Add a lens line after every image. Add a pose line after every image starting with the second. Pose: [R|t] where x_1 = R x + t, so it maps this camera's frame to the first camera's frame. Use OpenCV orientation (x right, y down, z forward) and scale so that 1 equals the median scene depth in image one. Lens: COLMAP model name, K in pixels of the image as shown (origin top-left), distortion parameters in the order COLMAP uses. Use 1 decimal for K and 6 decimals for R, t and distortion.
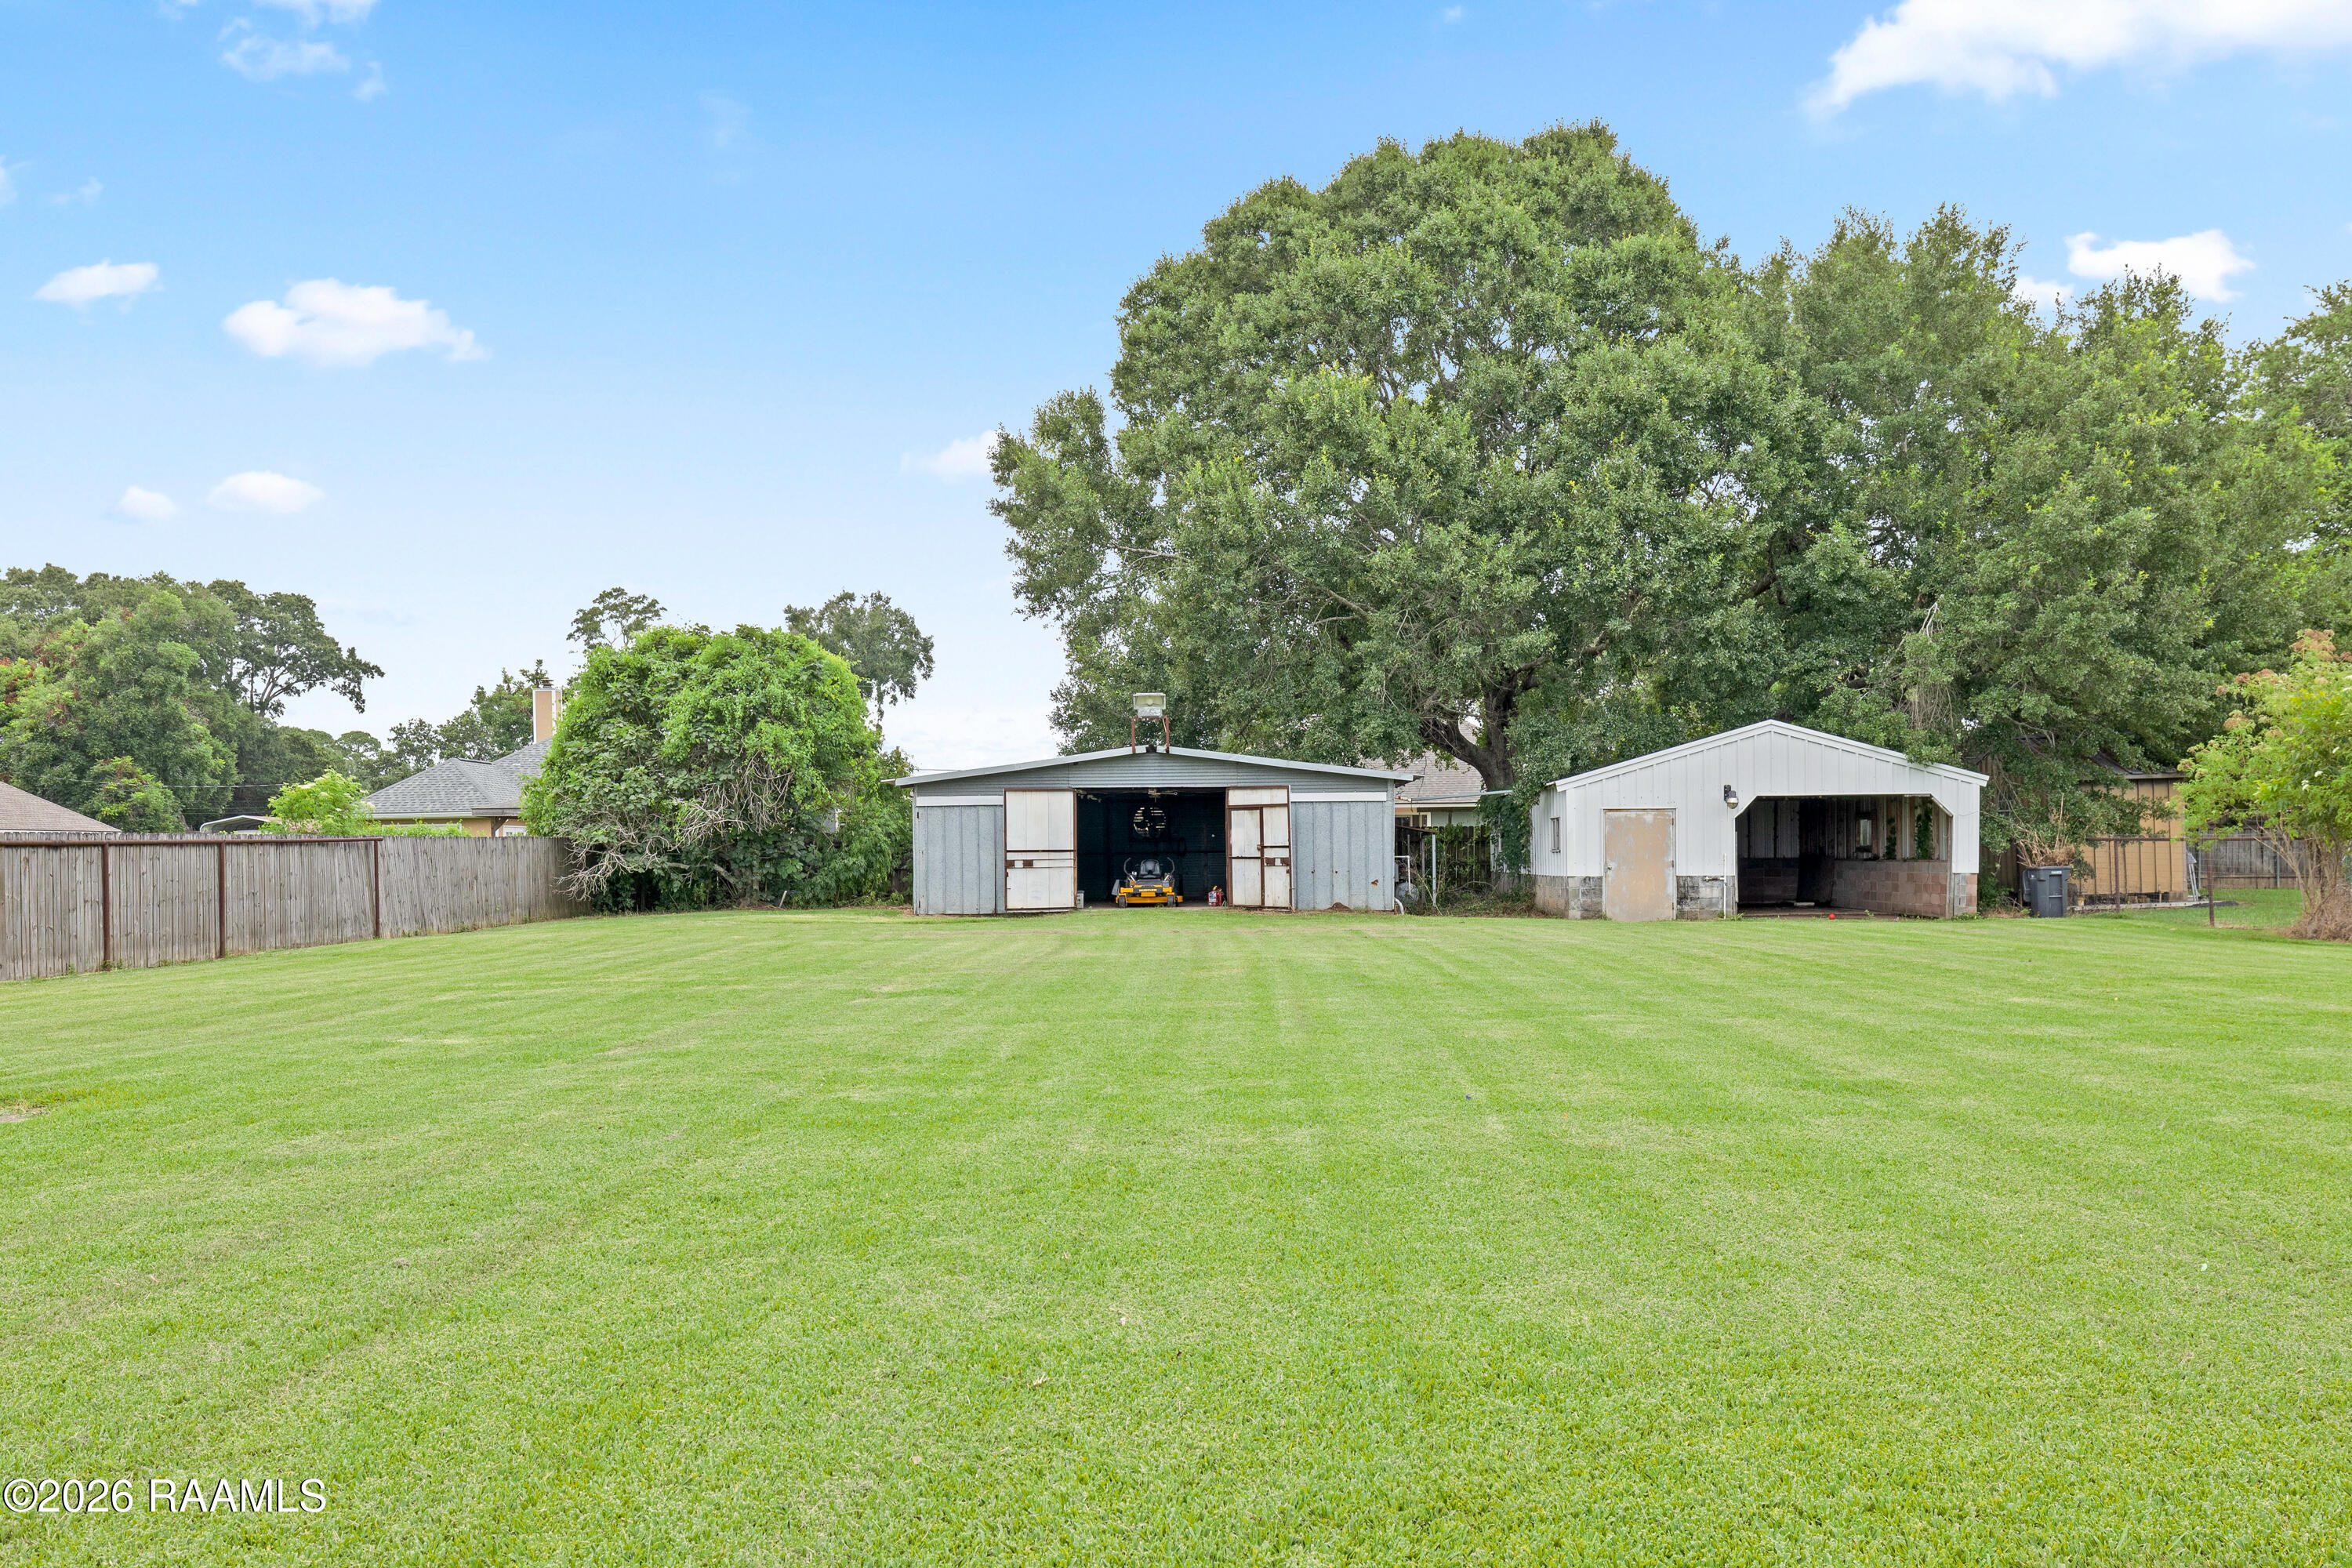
lens RADIAL K [[1805.3, 0, 1179.4], [0, 1805.3, 876.6], [0, 0, 1]] dist [-0.000288, 0.000499]
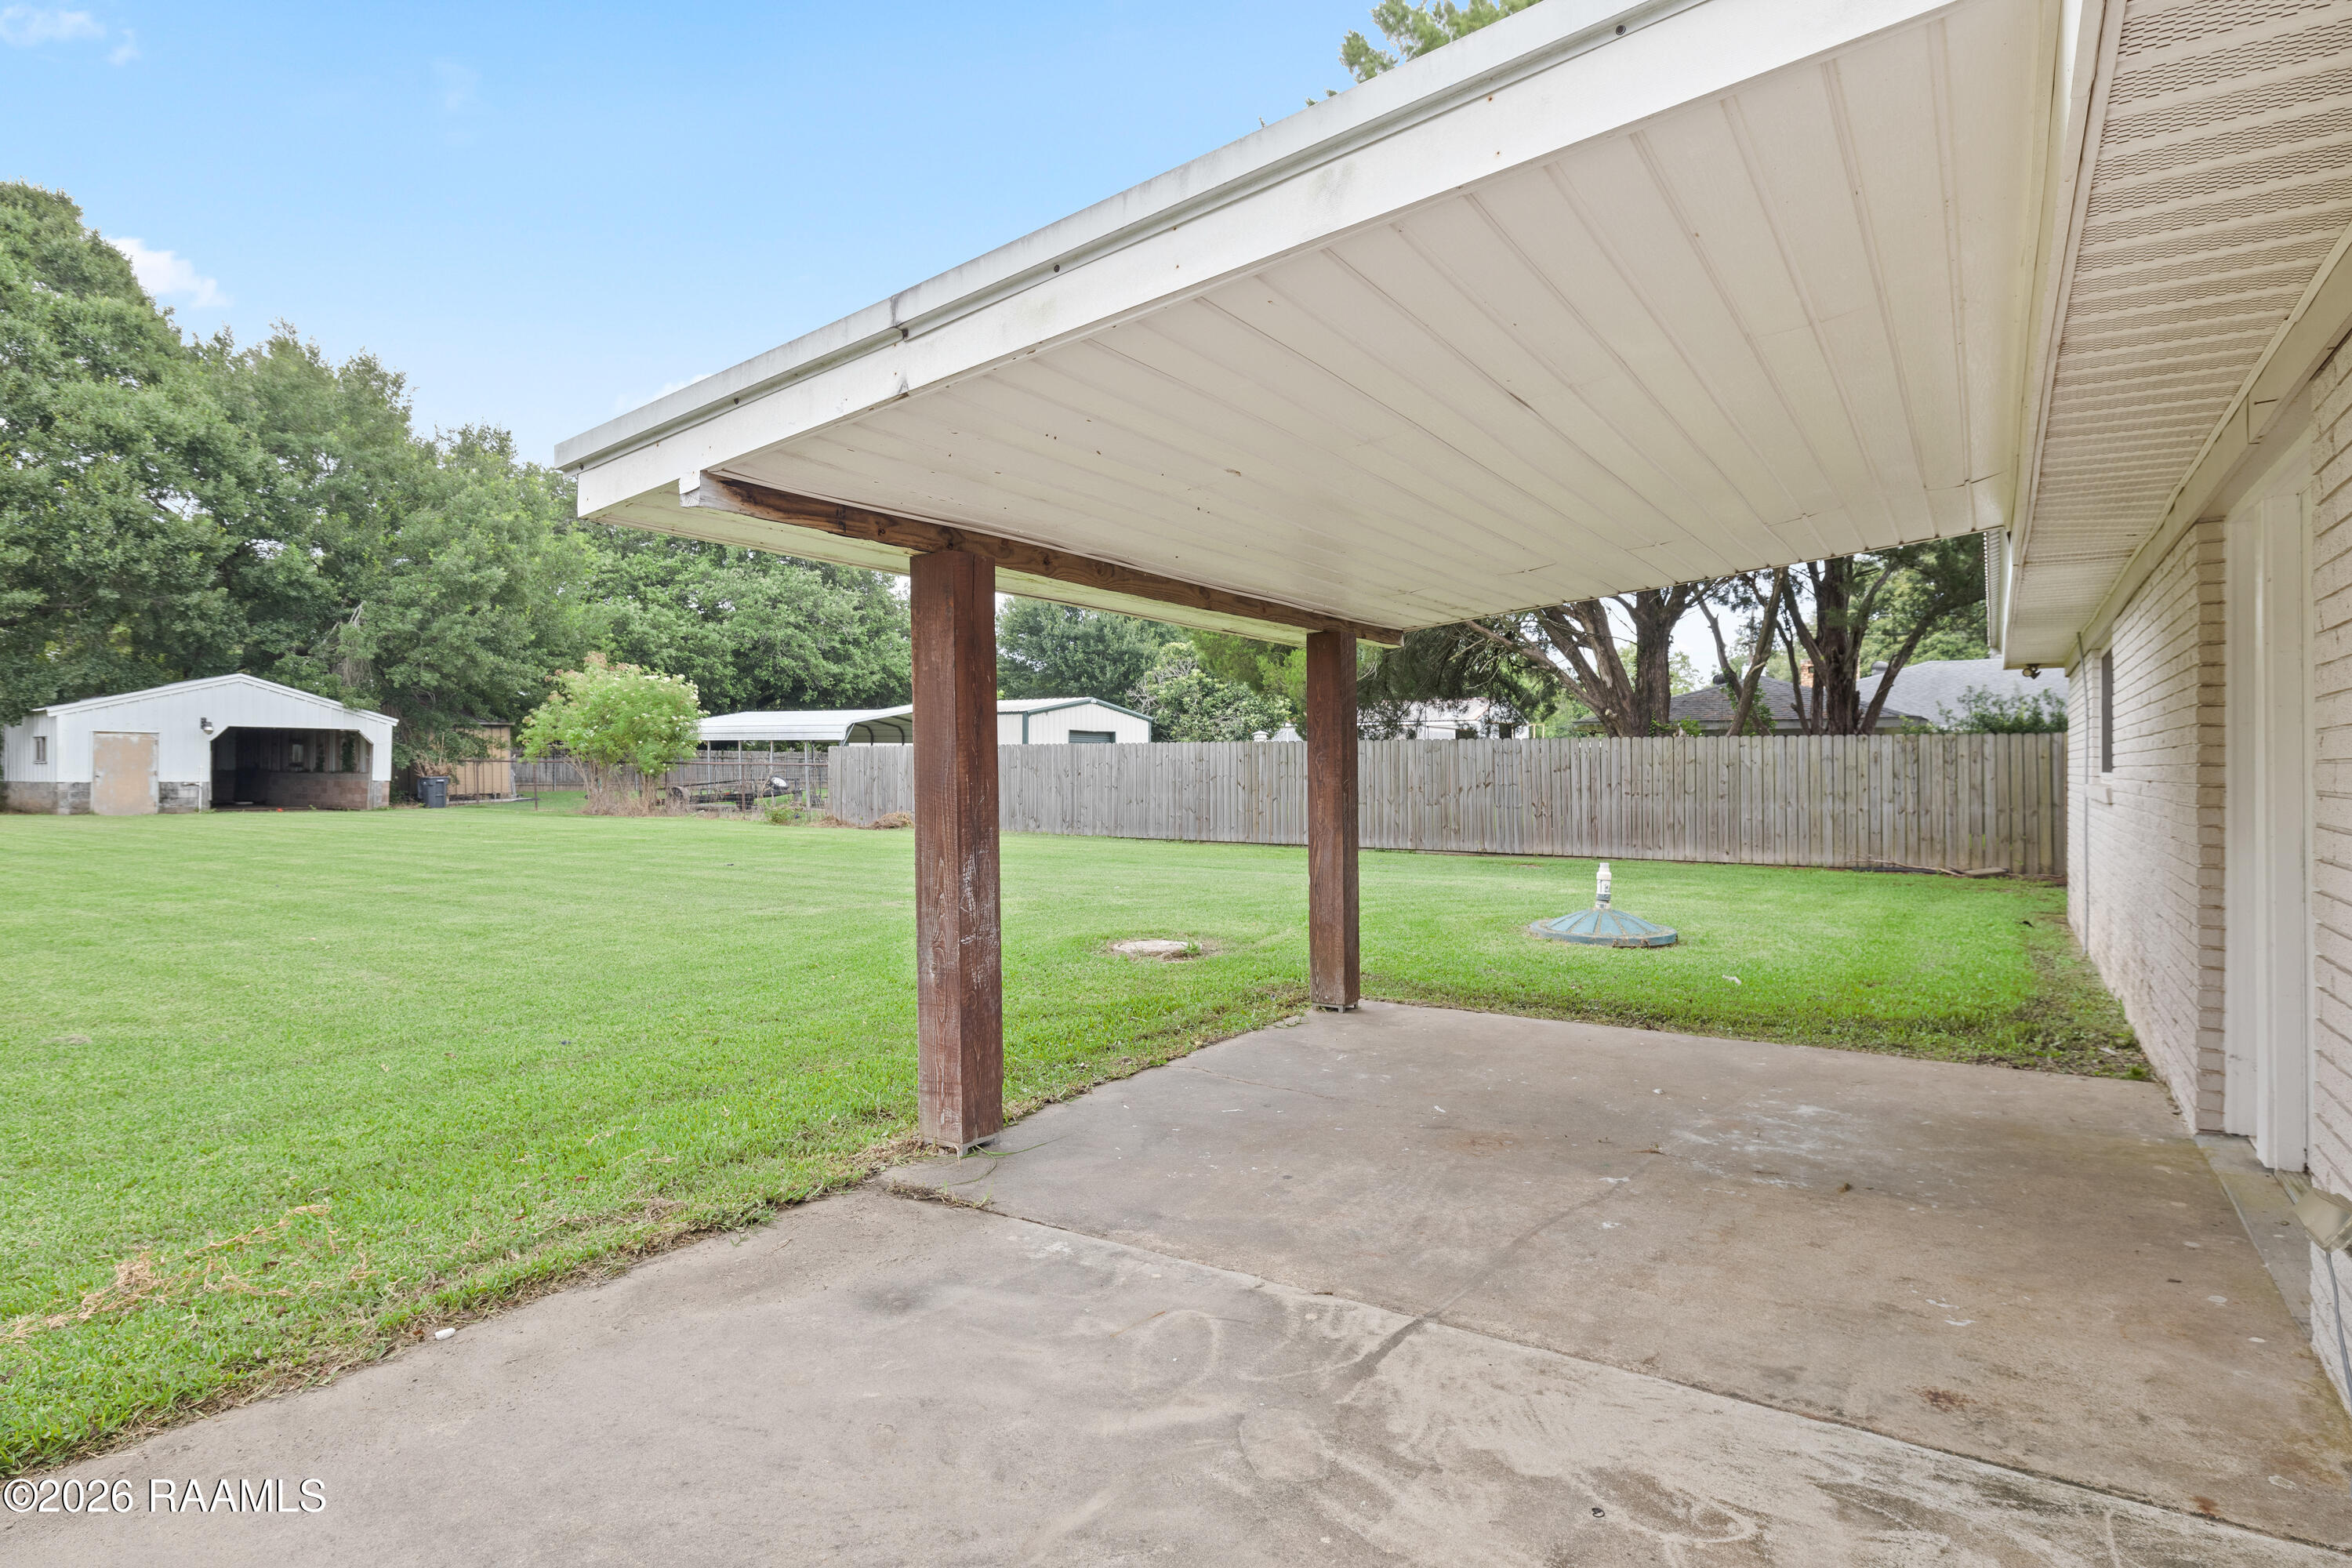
lens RADIAL K [[1278.8, 0, 1176.0], [0, 1278.8, 784.0], [0, 0, 1]] dist [0.001553, -0.000298]
pose [[0.524694, 0.001657, 0.851289, -0.146616], [0.002185, 0.999992, -0.003293, 0.006065], [-0.851288, 0.003588, 0.524686, -0.168169]]
